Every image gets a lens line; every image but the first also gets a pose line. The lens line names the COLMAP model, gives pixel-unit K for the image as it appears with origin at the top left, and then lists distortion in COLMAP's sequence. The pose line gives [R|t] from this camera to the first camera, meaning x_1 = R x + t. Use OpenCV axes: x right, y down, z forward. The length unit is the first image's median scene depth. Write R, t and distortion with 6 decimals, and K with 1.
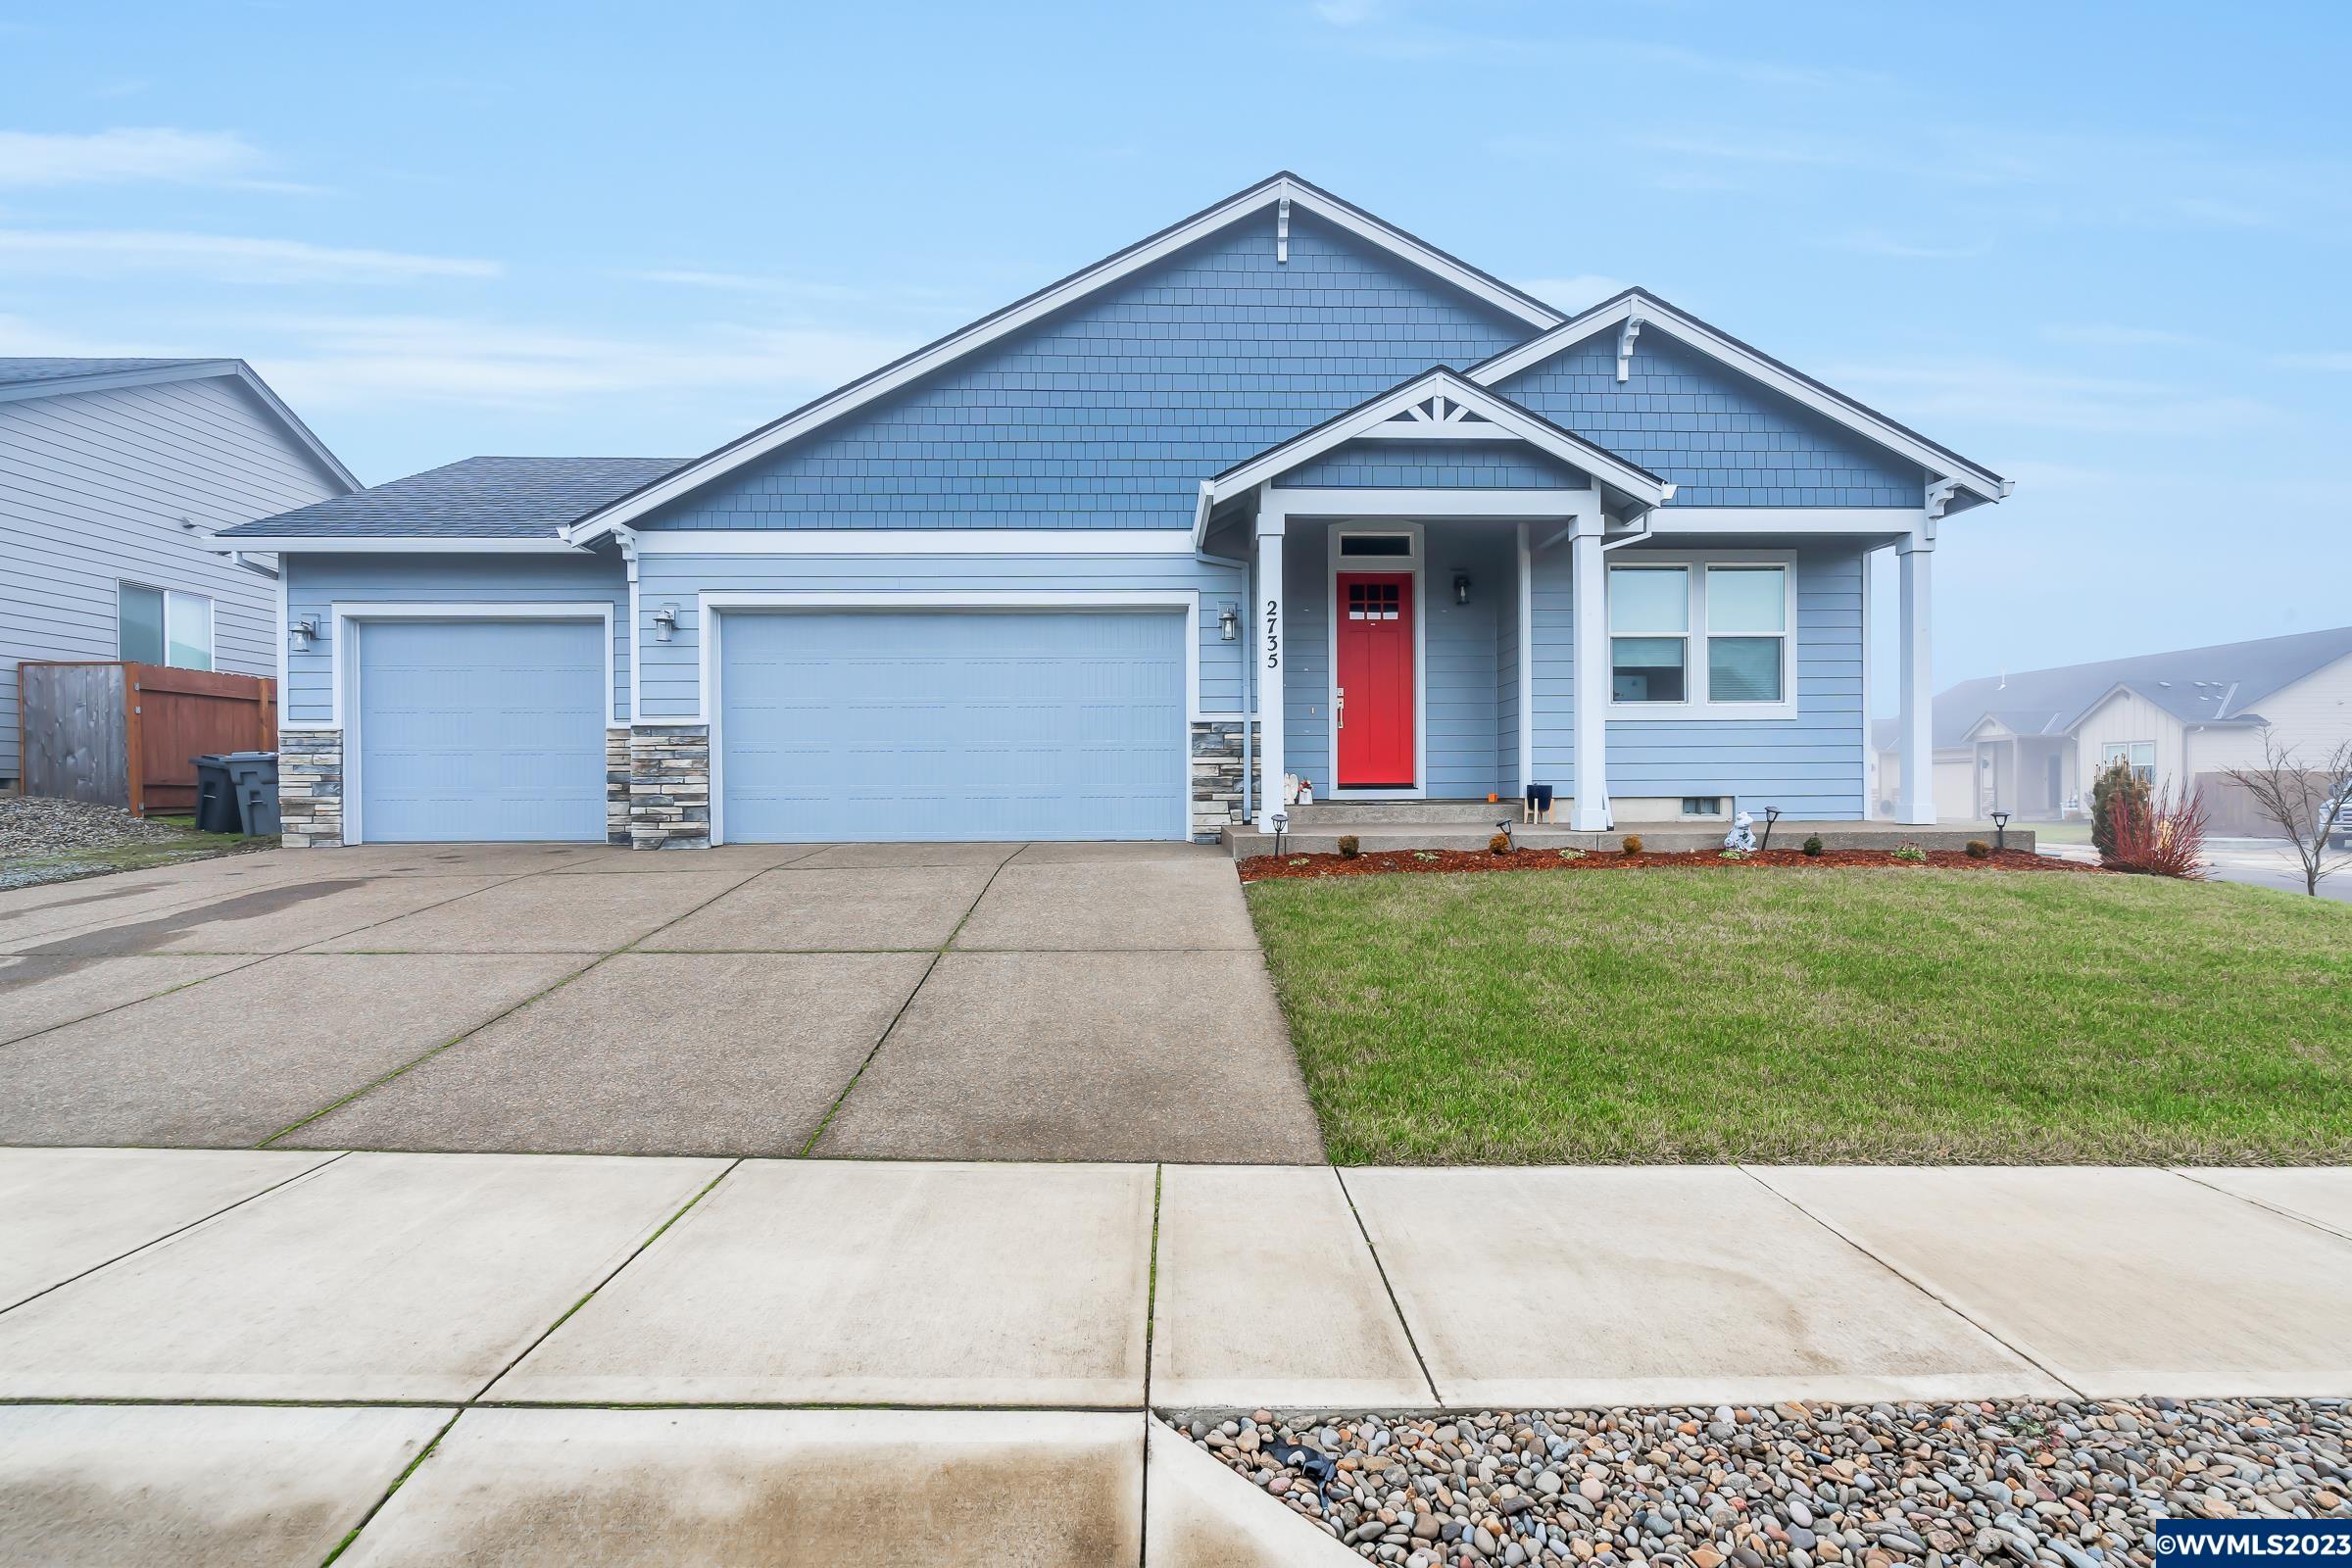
lens RADIAL K [[1071.1, 0, 1182.8], [0, 1071.1, 789.9], [0, 0, 1]] dist [-0.002739, -0.000191]
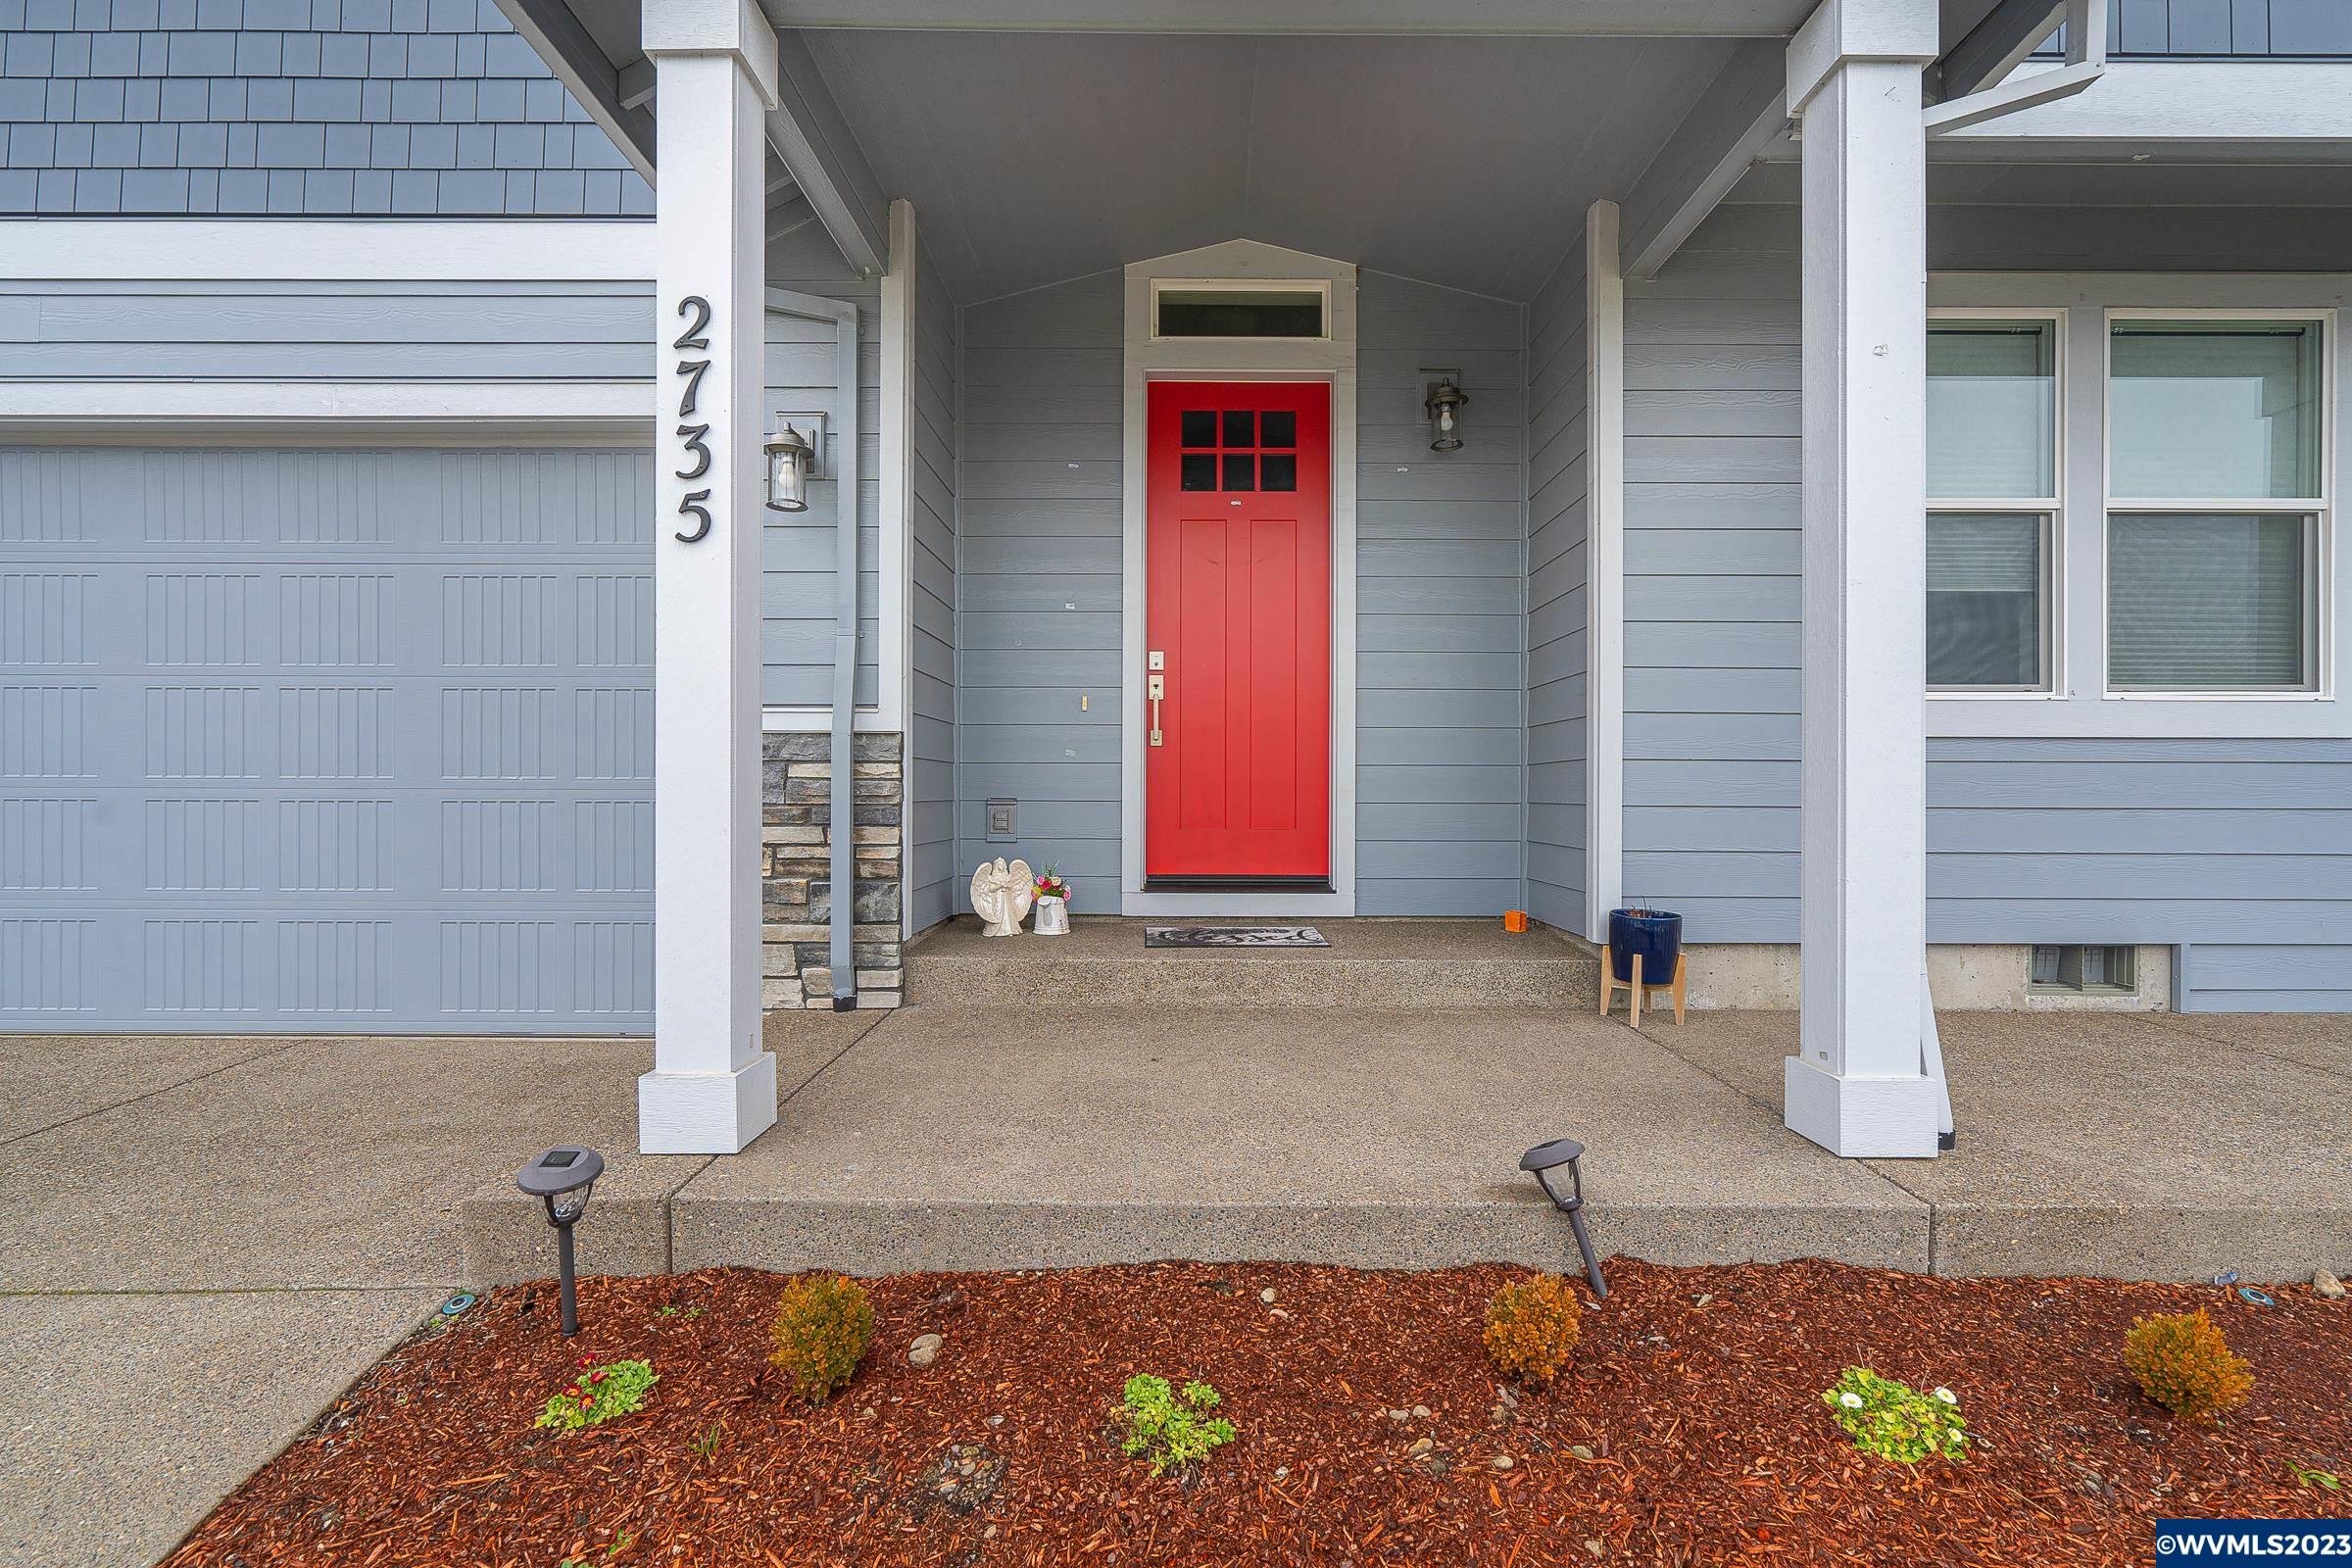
lens RADIAL K [[1071.1, 0, 1172.2], [0, 1071.1, 781.5], [0, 0, 1]] dist [-0.002739, -0.000191]
pose [[0.999333, 0.010349, -0.035017, 0.181953], [-0.010545, 0.999930, -0.005419, -0.044701], [0.034959, 0.005784, 0.999372, 0.619937]]
